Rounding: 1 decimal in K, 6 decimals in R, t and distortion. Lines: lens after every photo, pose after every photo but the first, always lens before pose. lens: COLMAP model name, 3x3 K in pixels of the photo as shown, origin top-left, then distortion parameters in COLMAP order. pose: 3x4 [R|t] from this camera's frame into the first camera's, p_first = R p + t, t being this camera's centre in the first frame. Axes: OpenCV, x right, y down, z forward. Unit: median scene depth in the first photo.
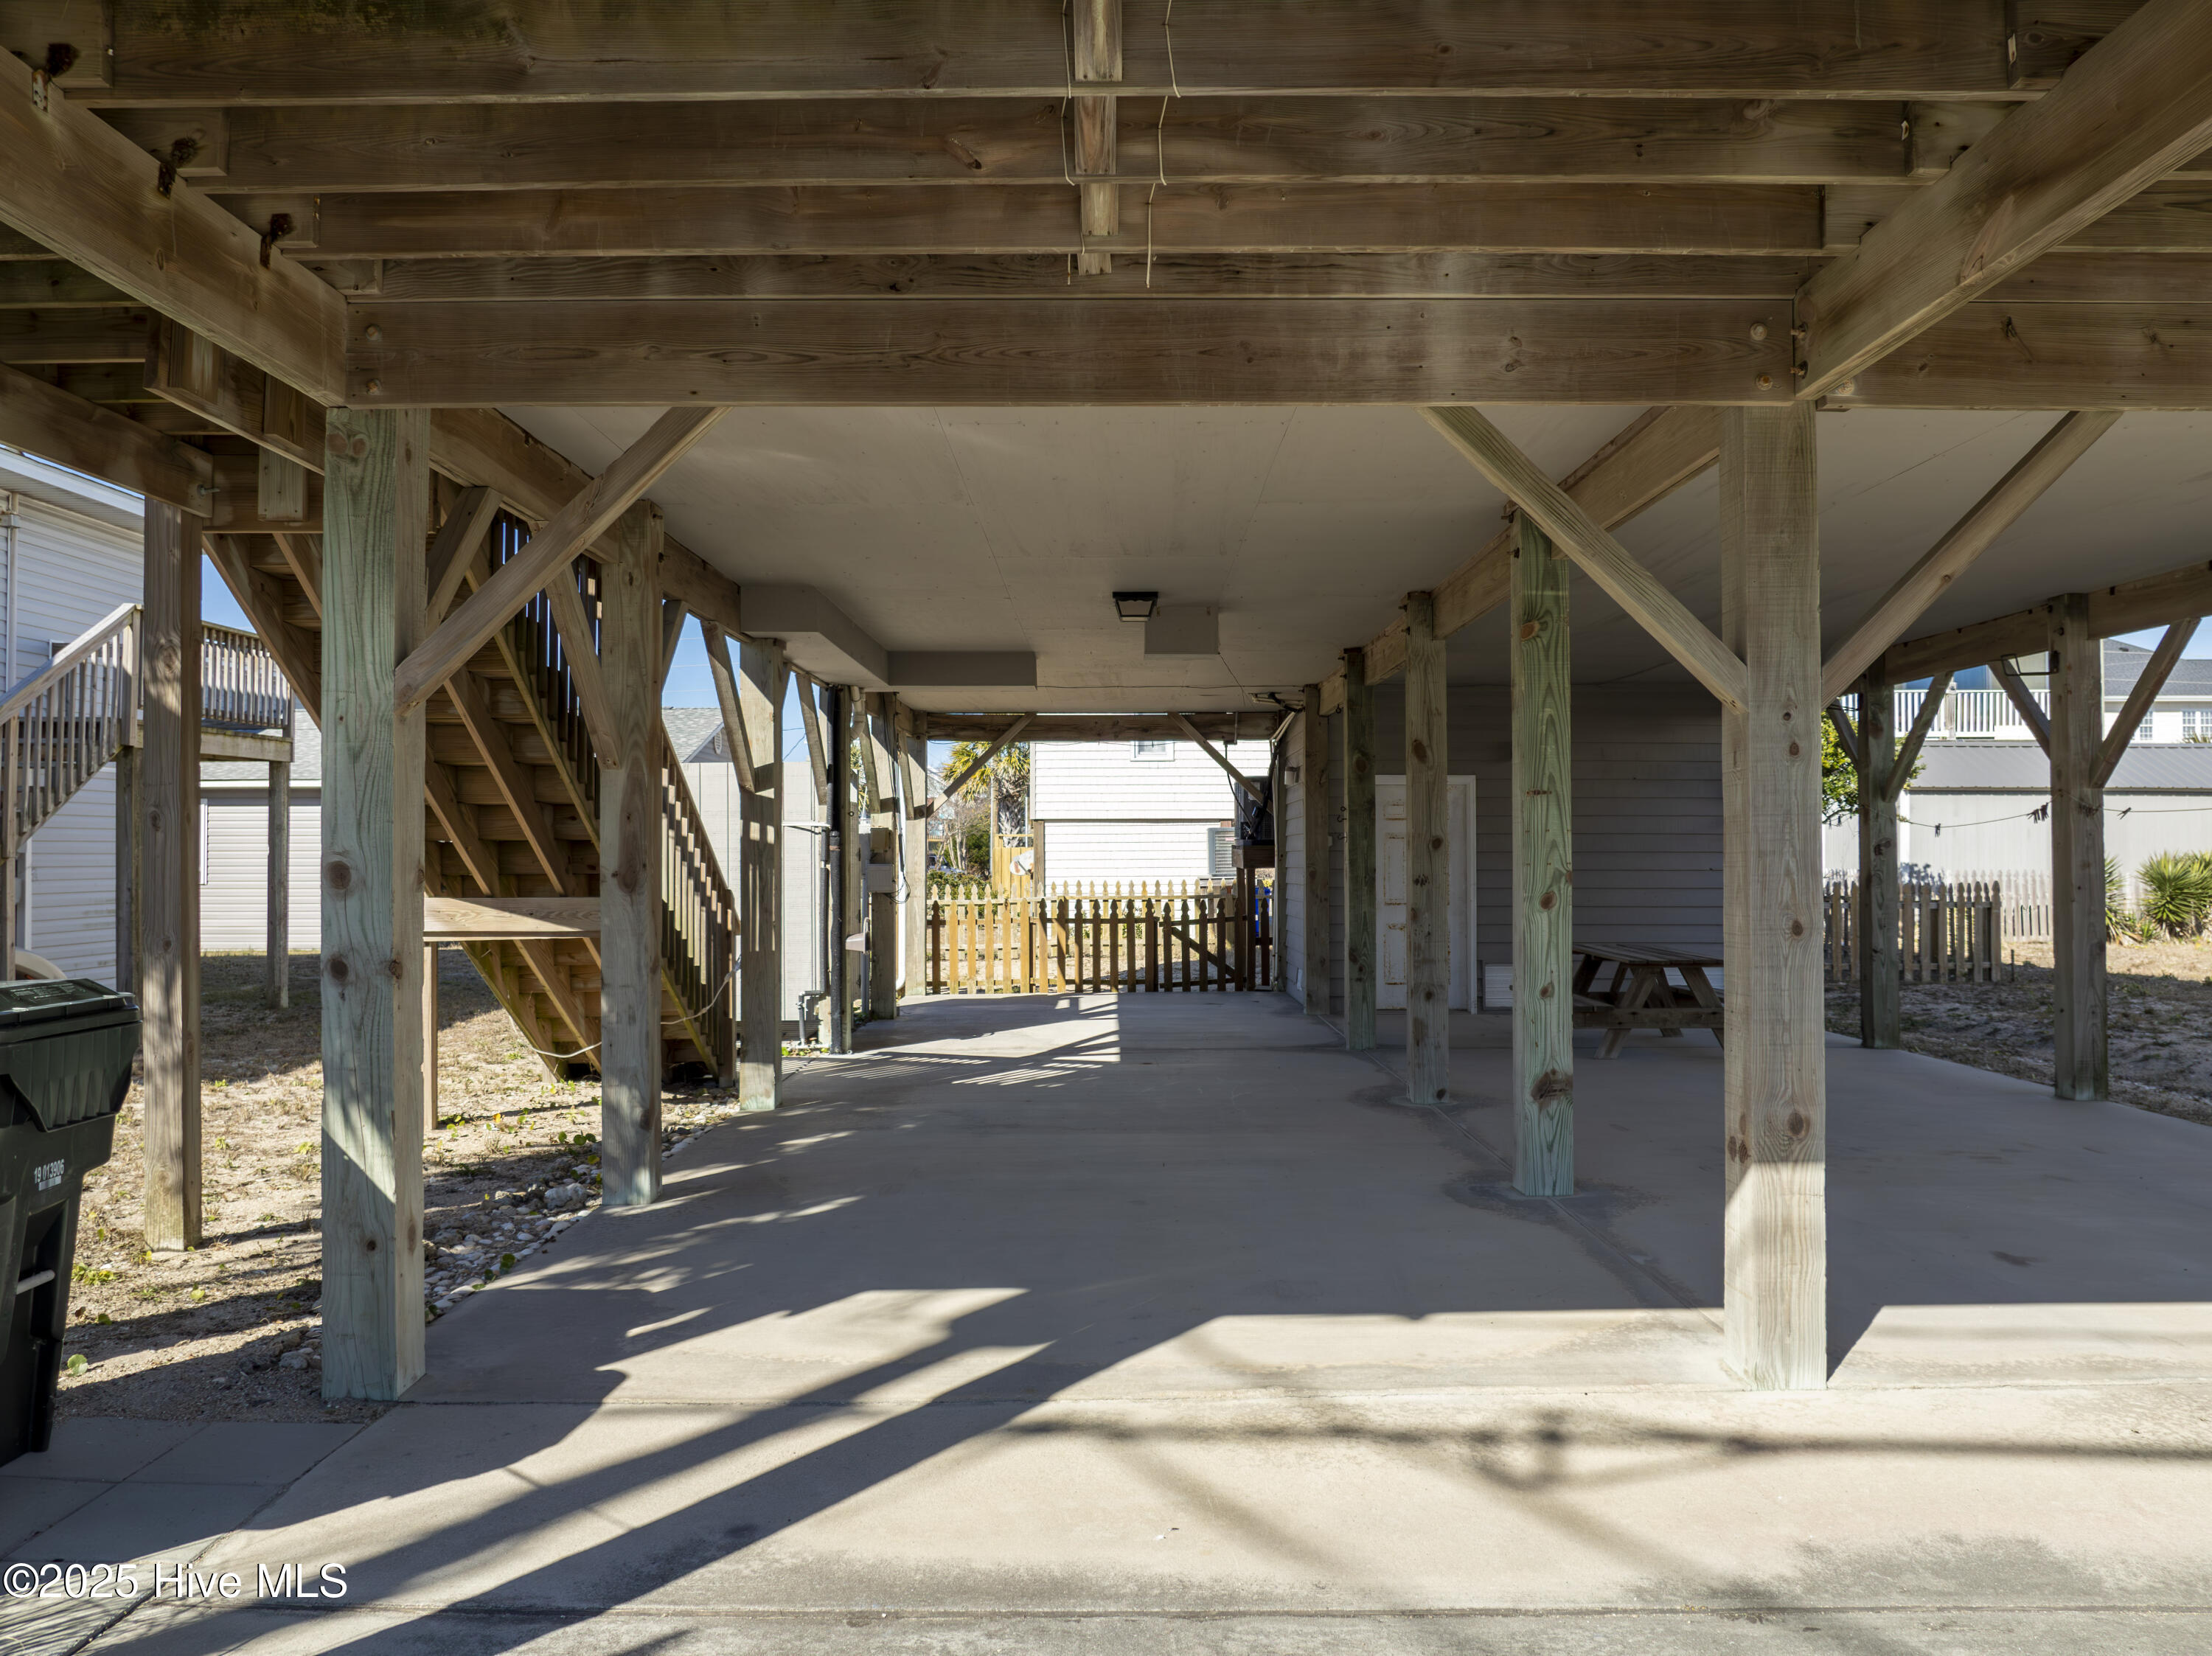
lens RADIAL K [[1562.8, 0, 1114.2], [0, 1562.8, 821.6], [0, 0, 1]] dist [-0.035004, -0.000538]
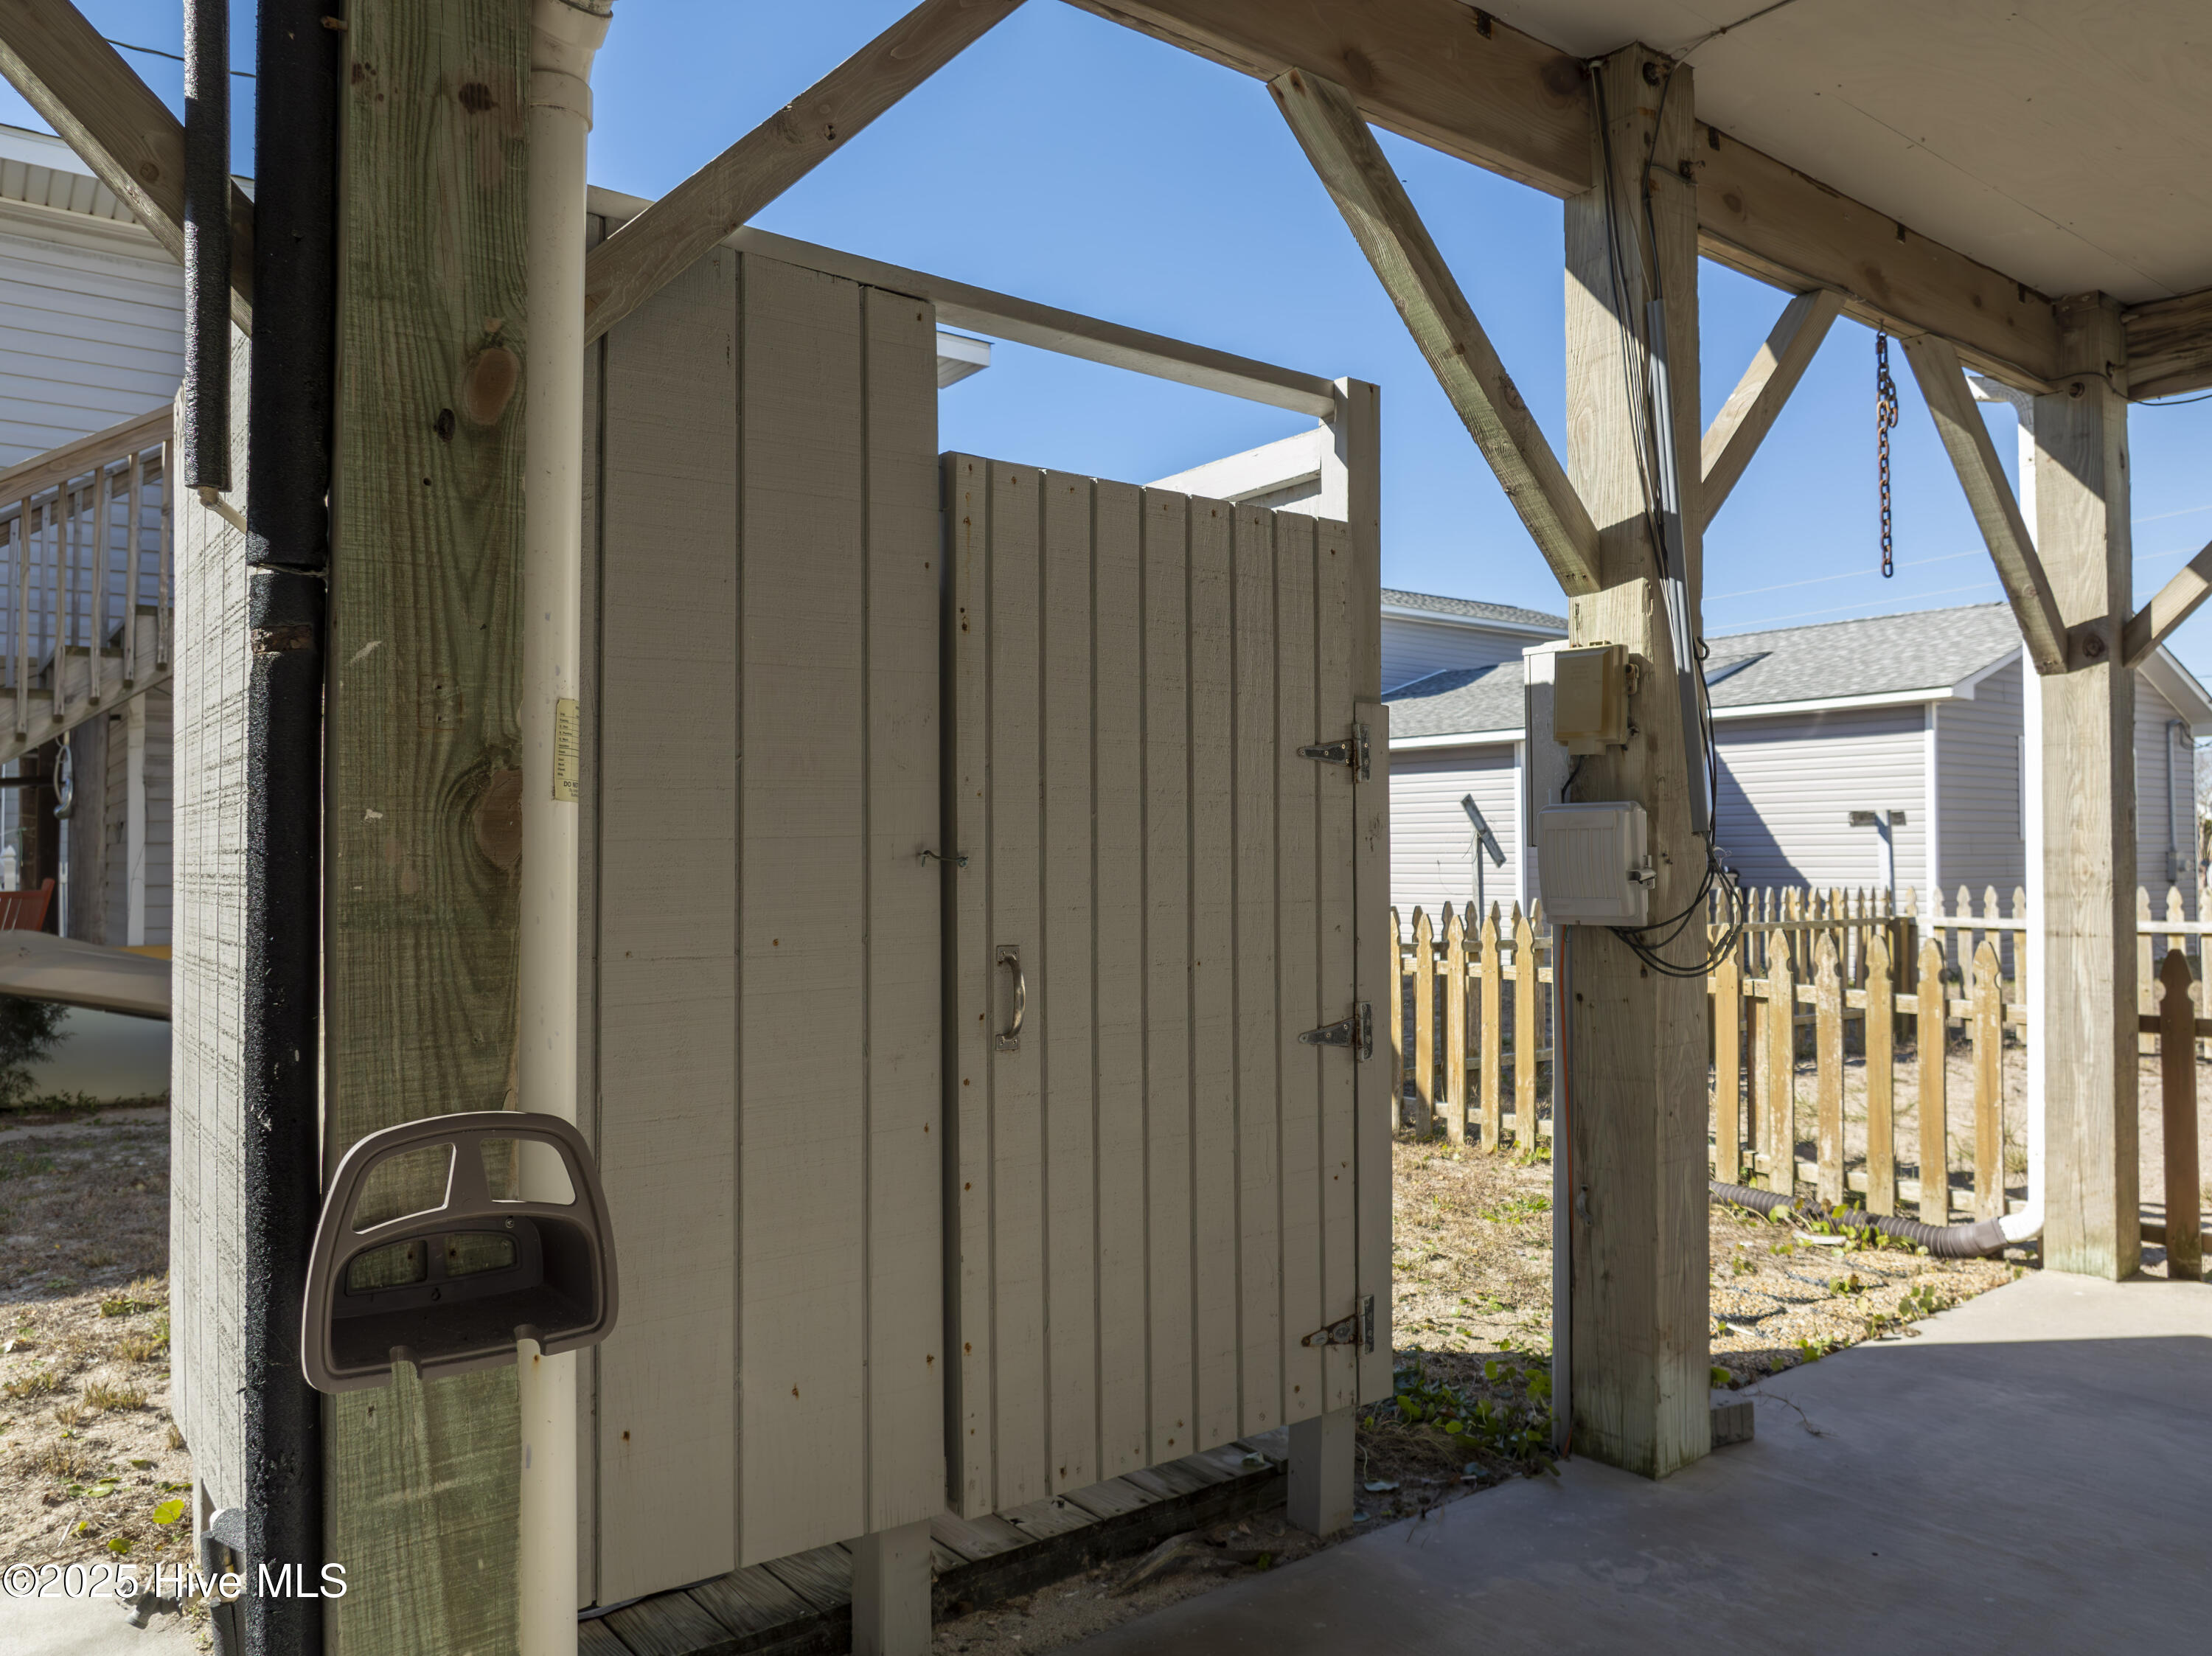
lens RADIAL K [[1562.8, 0, 1114.2], [0, 1562.8, 821.6], [0, 0, 1]] dist [-0.035004, -0.000538]
pose [[0.600180, -0.017217, -0.799679, -0.006688], [0.018324, 0.999802, -0.007773, 0.036791], [0.799655, -0.009988, 0.600377, 0.968673]]
